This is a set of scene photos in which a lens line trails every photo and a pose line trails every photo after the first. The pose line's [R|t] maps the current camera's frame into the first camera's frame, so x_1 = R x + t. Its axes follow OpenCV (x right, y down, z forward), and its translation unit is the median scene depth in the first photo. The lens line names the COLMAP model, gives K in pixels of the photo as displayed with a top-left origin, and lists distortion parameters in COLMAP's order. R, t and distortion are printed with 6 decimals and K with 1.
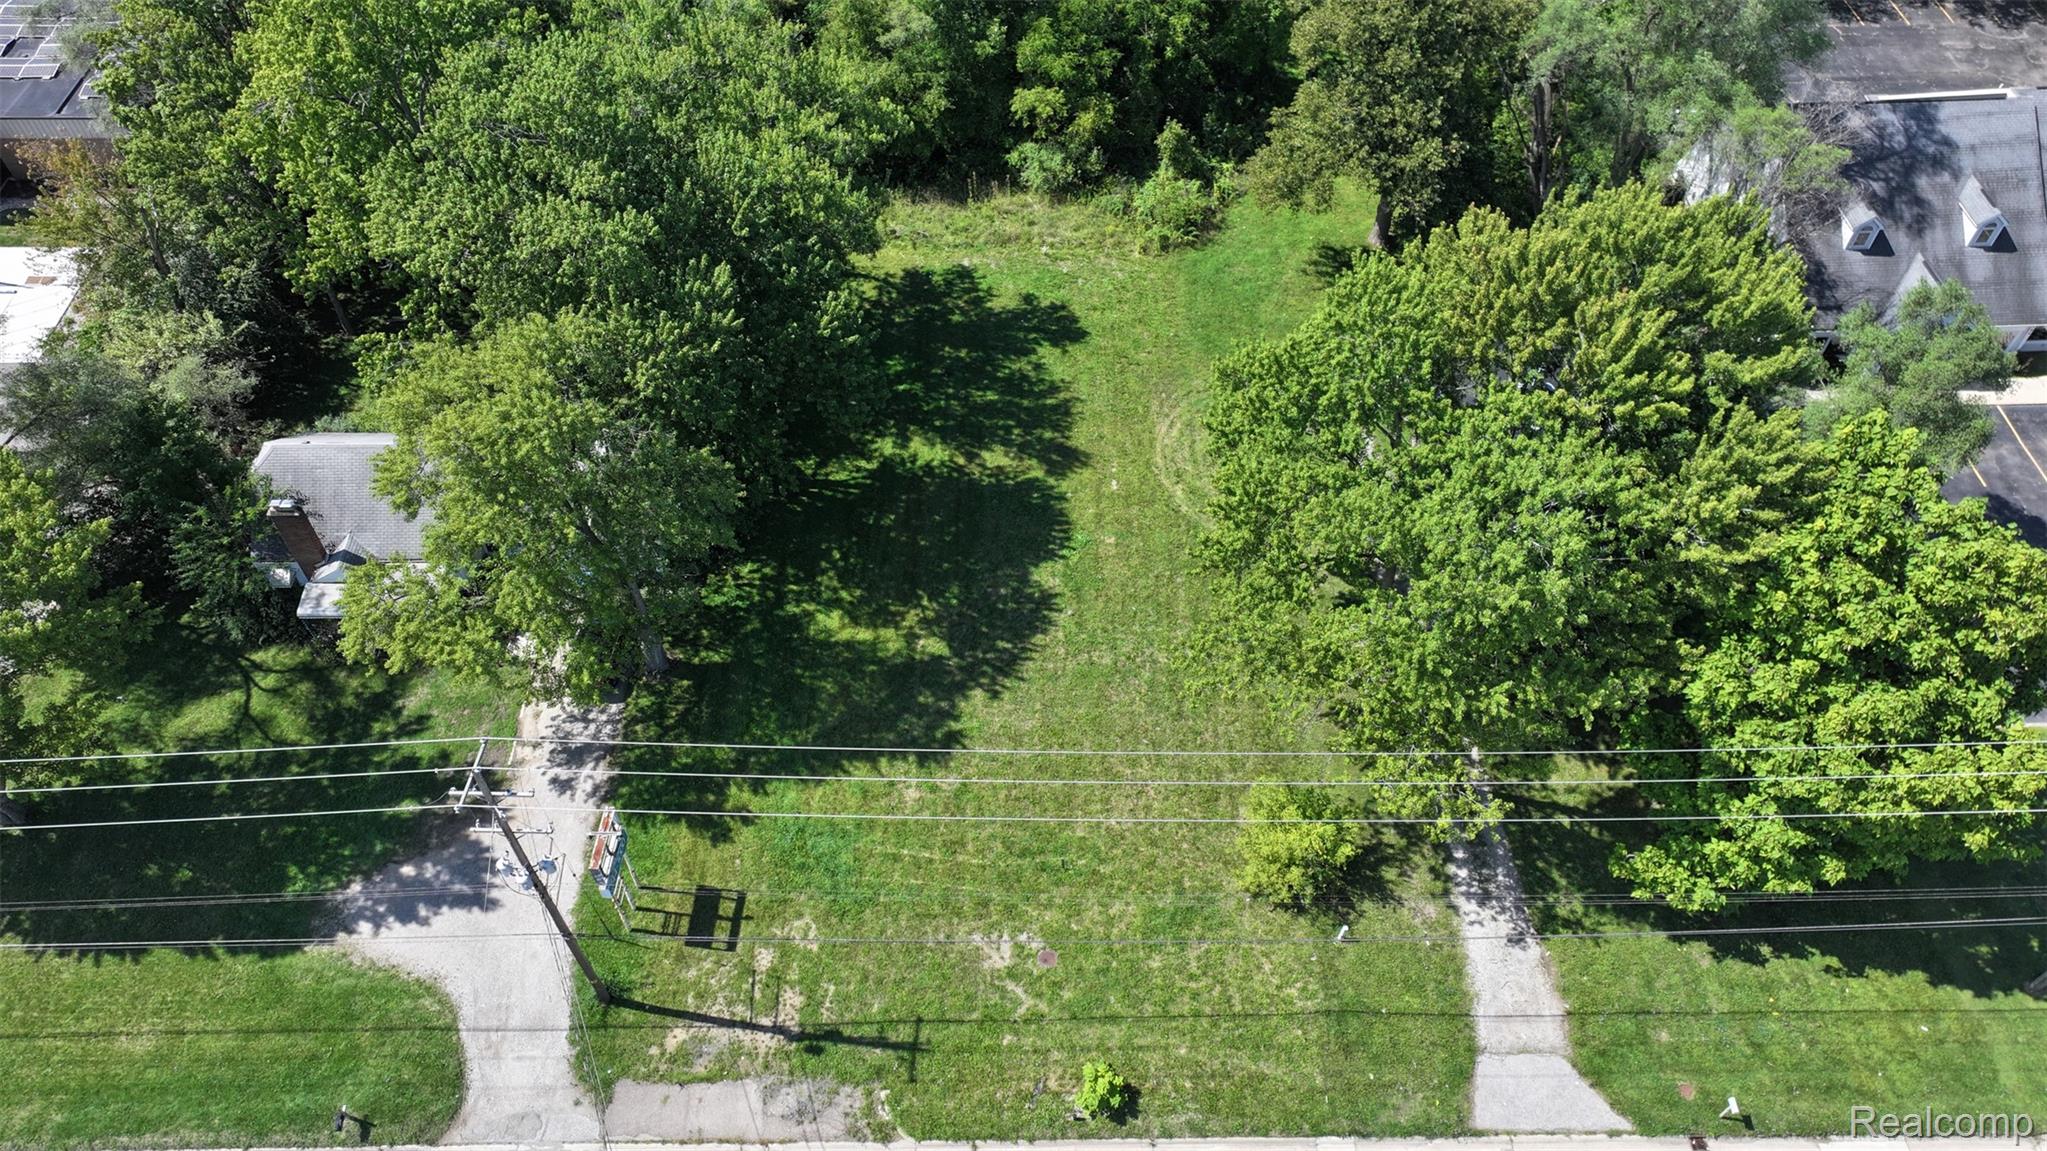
lens RADIAL K [[1444.2, 0, 1017.1], [0, 1444.2, 563.2], [0, 0, 1]] dist [-0.007412, 0.021484]
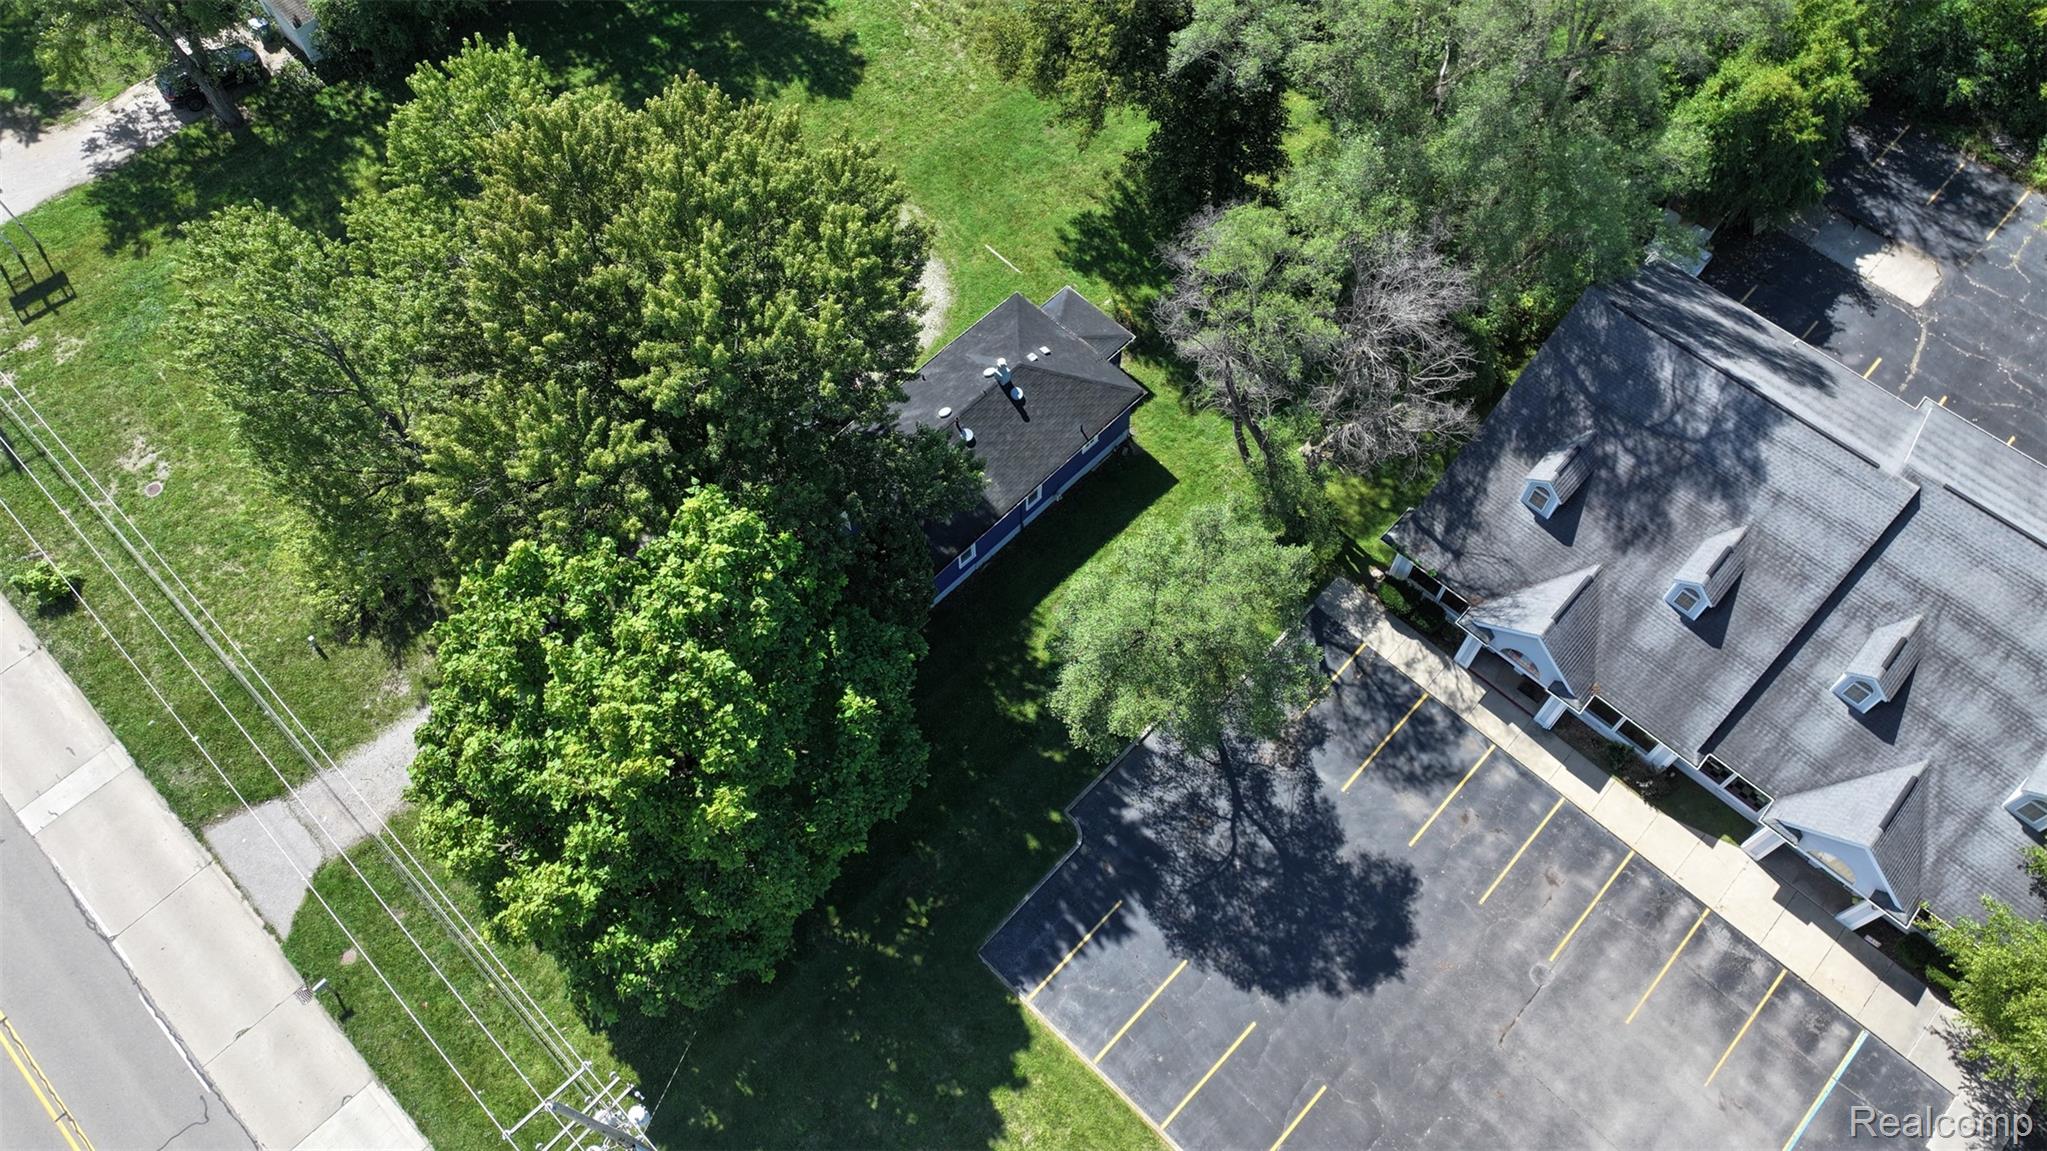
lens RADIAL K [[1444.2, 0, 1020.4], [0, 1444.2, 568.0], [0, 0, 1]] dist [-0.007412, 0.021484]
pose [[0.708795, 0.618024, -0.340082, 0.863472], [-0.545367, 0.785874, 0.291508, -0.345440], [0.447421, -0.021150, 0.894073, 0.292046]]
